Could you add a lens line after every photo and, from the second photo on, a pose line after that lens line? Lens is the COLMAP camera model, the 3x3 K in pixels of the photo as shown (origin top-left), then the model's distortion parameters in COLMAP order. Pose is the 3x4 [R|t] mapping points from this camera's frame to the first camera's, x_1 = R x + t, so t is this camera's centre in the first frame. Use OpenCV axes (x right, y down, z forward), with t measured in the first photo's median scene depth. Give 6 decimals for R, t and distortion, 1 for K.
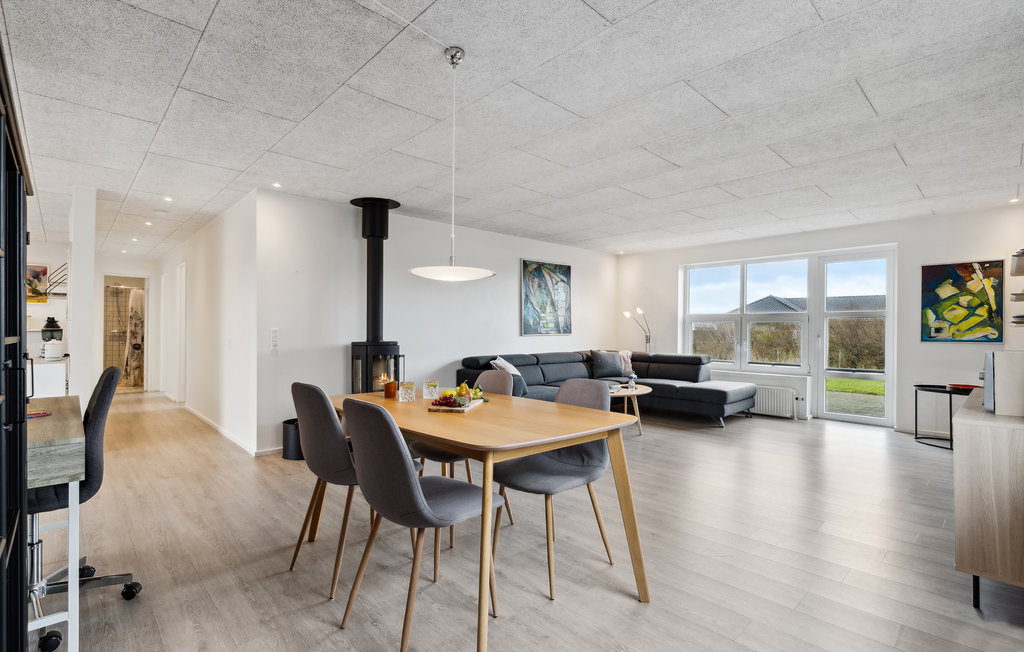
lens RADIAL K [[455.8, 0, 522.0], [0, 455.8, 327.8], [0, 0, 1]] dist [0.000376, 0.000072]
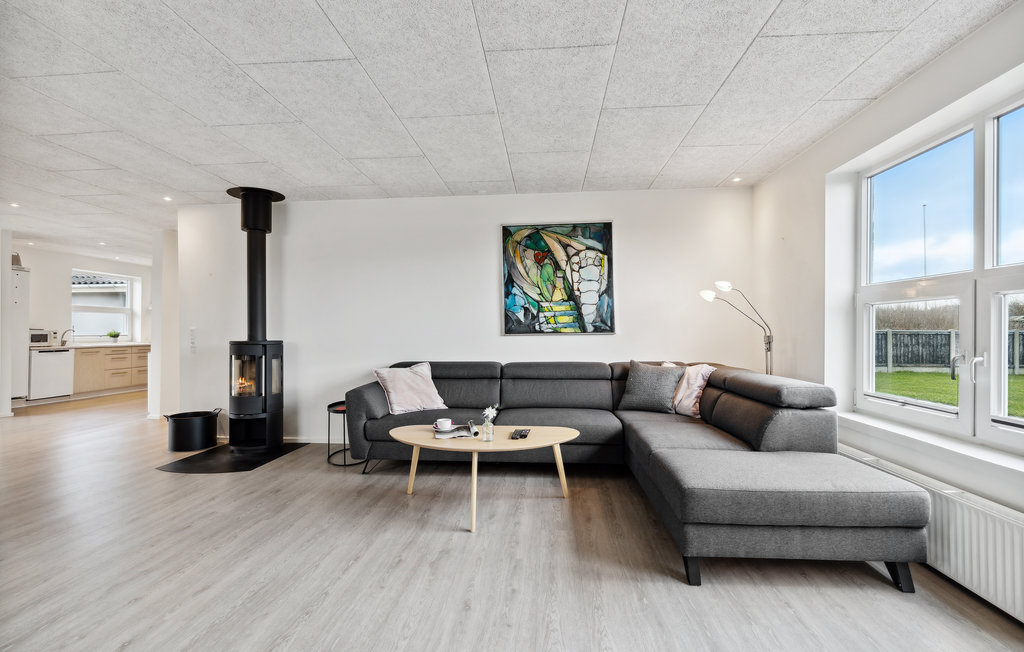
lens RADIAL K [[455.8, 0, 515.5], [0, 455.8, 330.1], [0, 0, 1]] dist [0.000376, 0.000072]
pose [[0.655229, -0.009754, -0.755367, 0.520568], [0.008422, 0.999949, -0.005607, 0.012546], [0.755383, -0.002688, 0.655278, 0.542360]]
